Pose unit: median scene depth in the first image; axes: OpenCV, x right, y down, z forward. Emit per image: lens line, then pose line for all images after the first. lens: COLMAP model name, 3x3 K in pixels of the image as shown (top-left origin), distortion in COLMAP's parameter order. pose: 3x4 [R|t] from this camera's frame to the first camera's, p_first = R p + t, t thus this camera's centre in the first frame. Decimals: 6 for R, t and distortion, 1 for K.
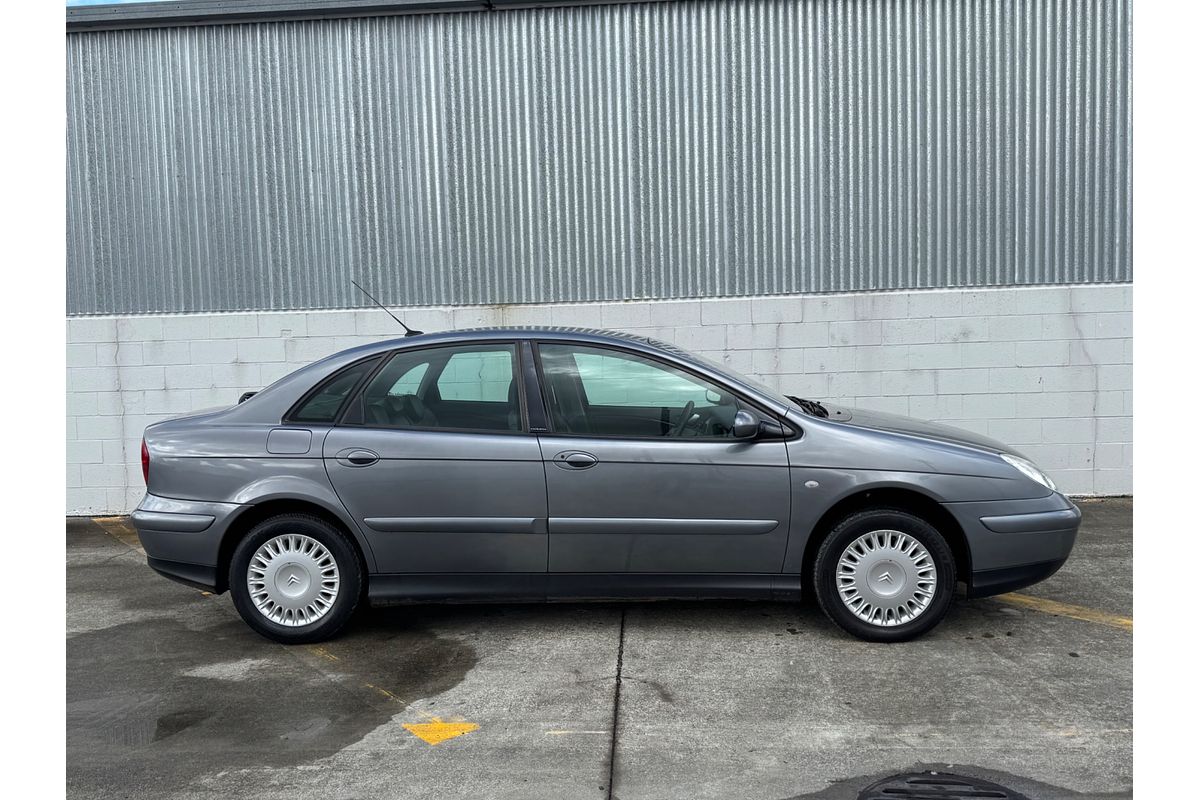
lens RADIAL K [[960.0, 0, 593.5], [0, 960.0, 393.2], [0, 0, 1]] dist [0.071715, -0.096314]
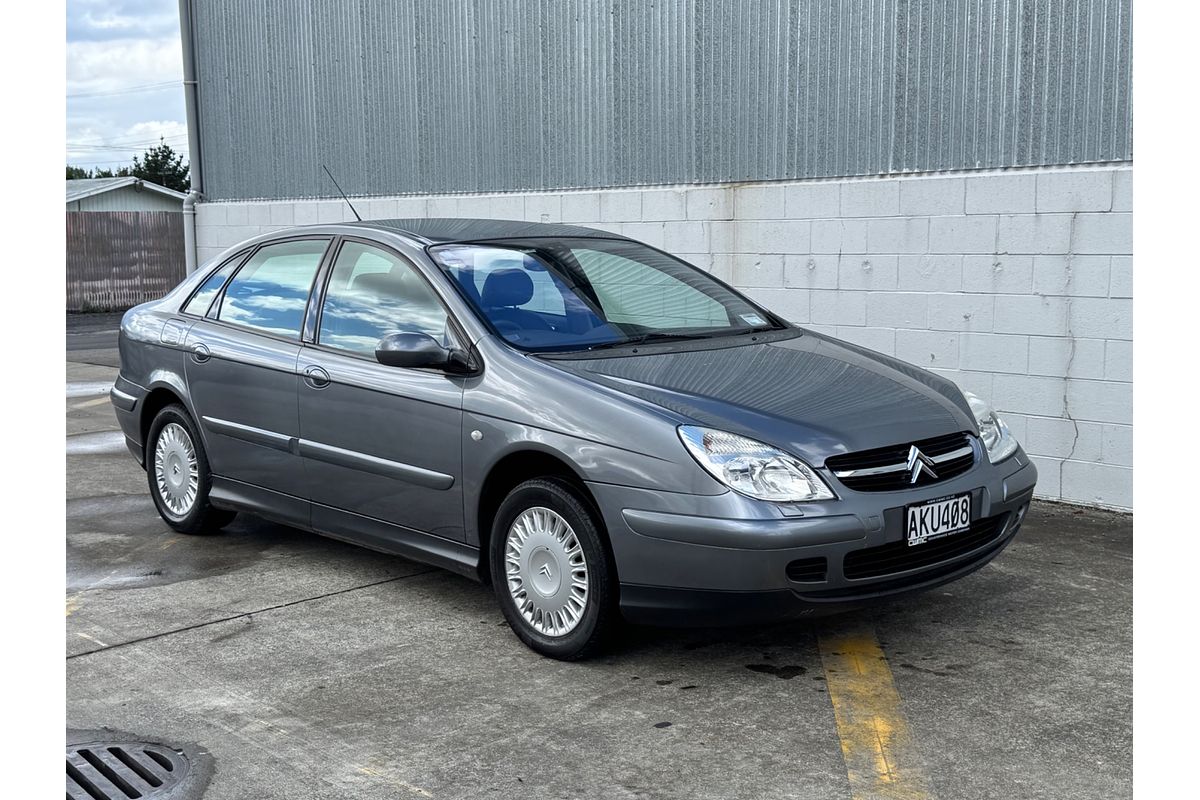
lens RADIAL K [[1383.2, 0, 596.3], [0, 1383.2, 401.5], [0, 0, 1]] dist [0.095672, 0.000000]
pose [[0.727985, 0.105676, -0.677399, 1.041004], [-0.050916, 0.993654, 0.100295, -0.048752], [0.683699, -0.038522, 0.728746, 0.253272]]
